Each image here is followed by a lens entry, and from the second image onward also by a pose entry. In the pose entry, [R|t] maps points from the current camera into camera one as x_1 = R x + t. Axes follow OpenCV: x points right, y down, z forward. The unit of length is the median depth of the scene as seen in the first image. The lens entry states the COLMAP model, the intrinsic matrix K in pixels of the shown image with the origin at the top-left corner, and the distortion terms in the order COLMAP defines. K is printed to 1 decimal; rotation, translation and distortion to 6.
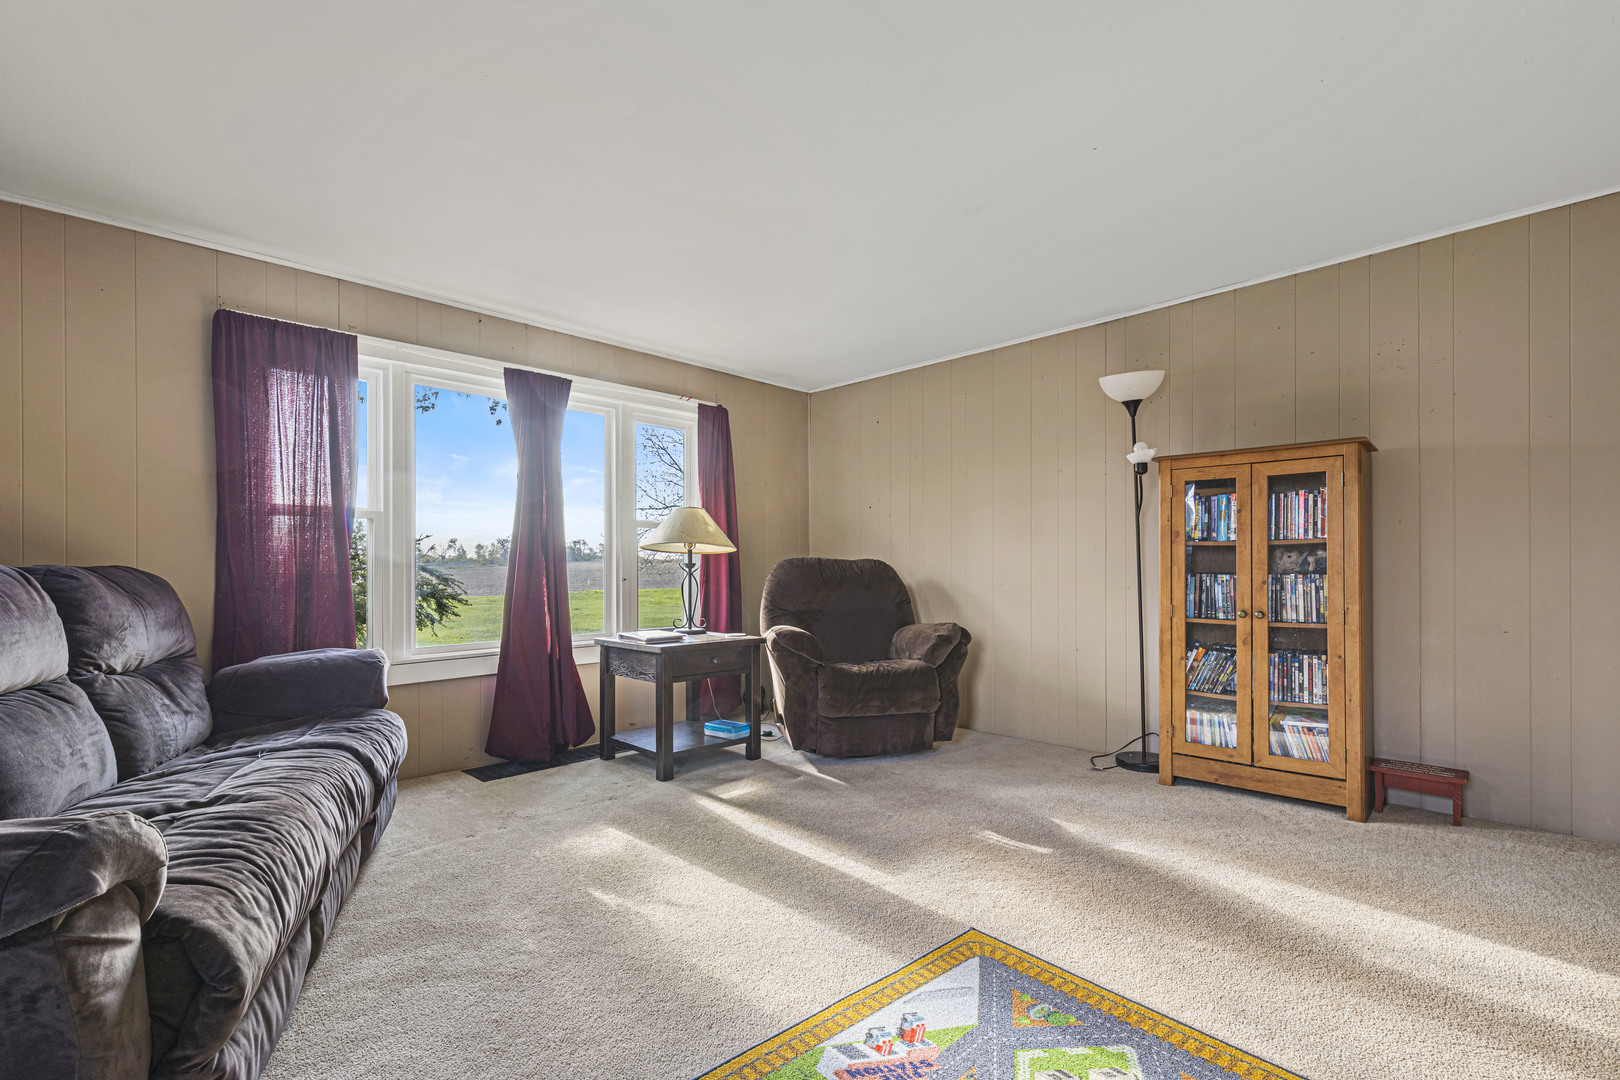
lens RADIAL K [[734.5, 0, 777.6], [0, 734.5, 574.0], [0, 0, 1]] dist [0.002840, -0.001860]
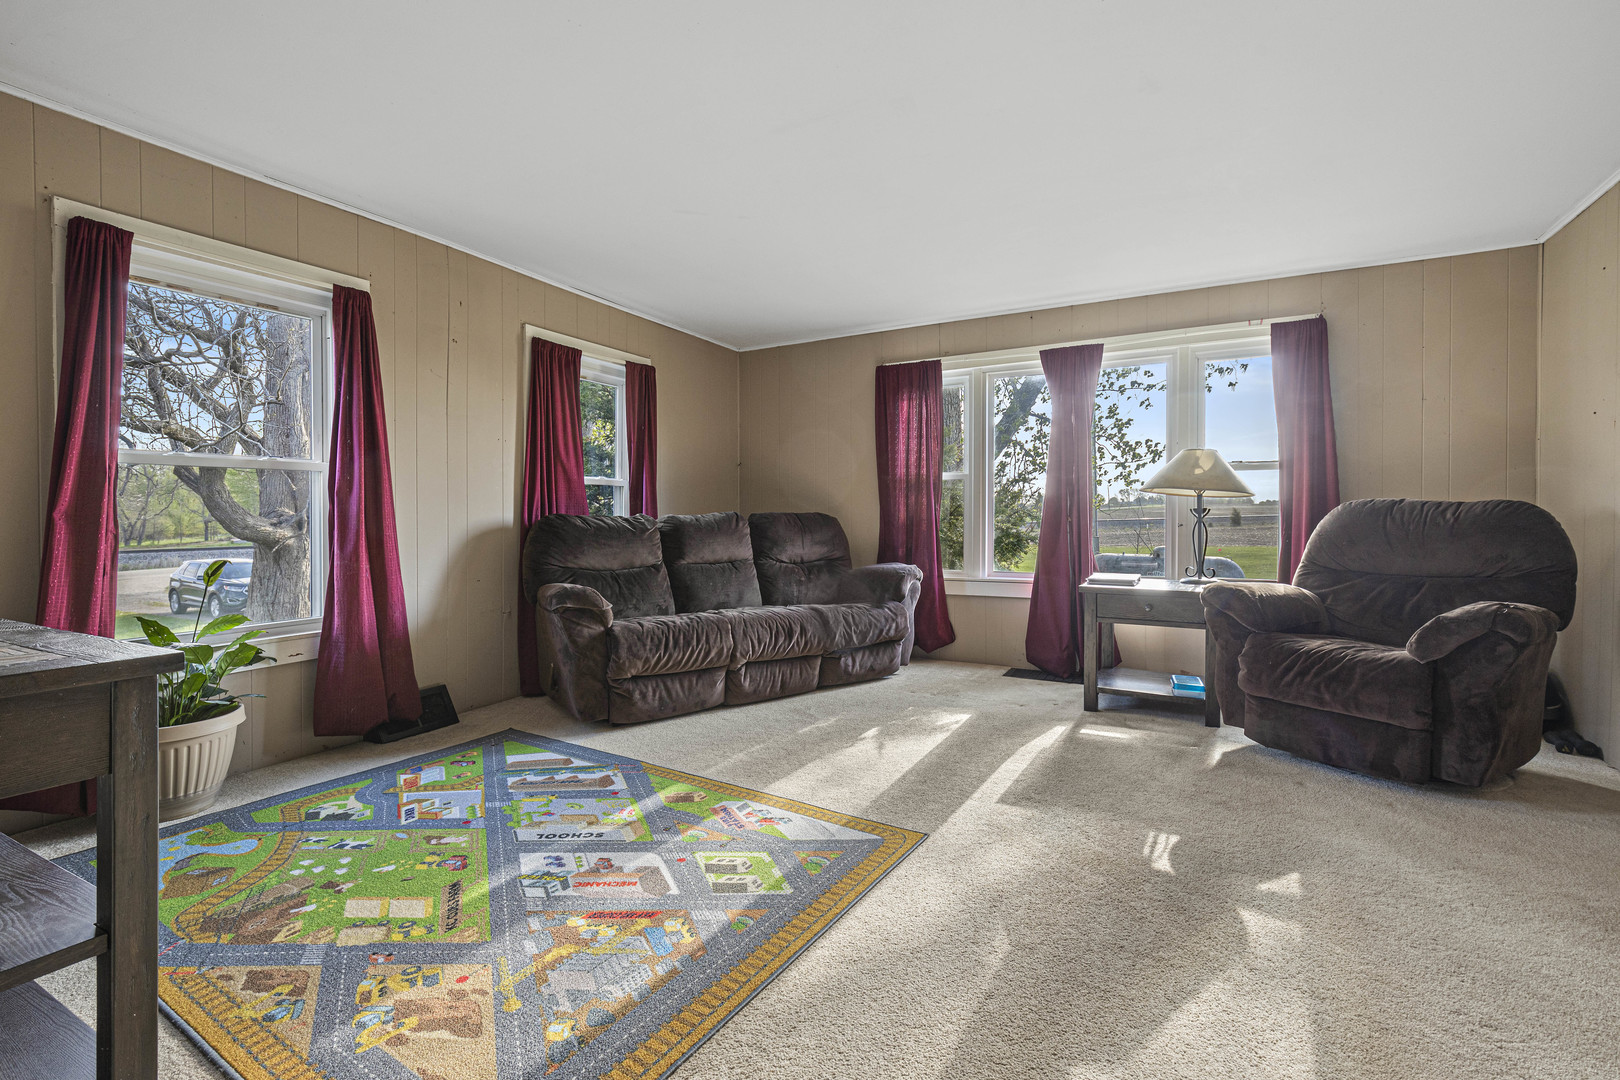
lens RADIAL K [[734.5, 0, 805.7], [0, 734.5, 525.5], [0, 0, 1]] dist [0.002840, -0.001860]
pose [[0.271105, 0.013993, -0.962448, 0.801779], [-0.010639, 0.999877, 0.011540, 0.002509], [0.962491, 0.007111, 0.271220, 0.325188]]
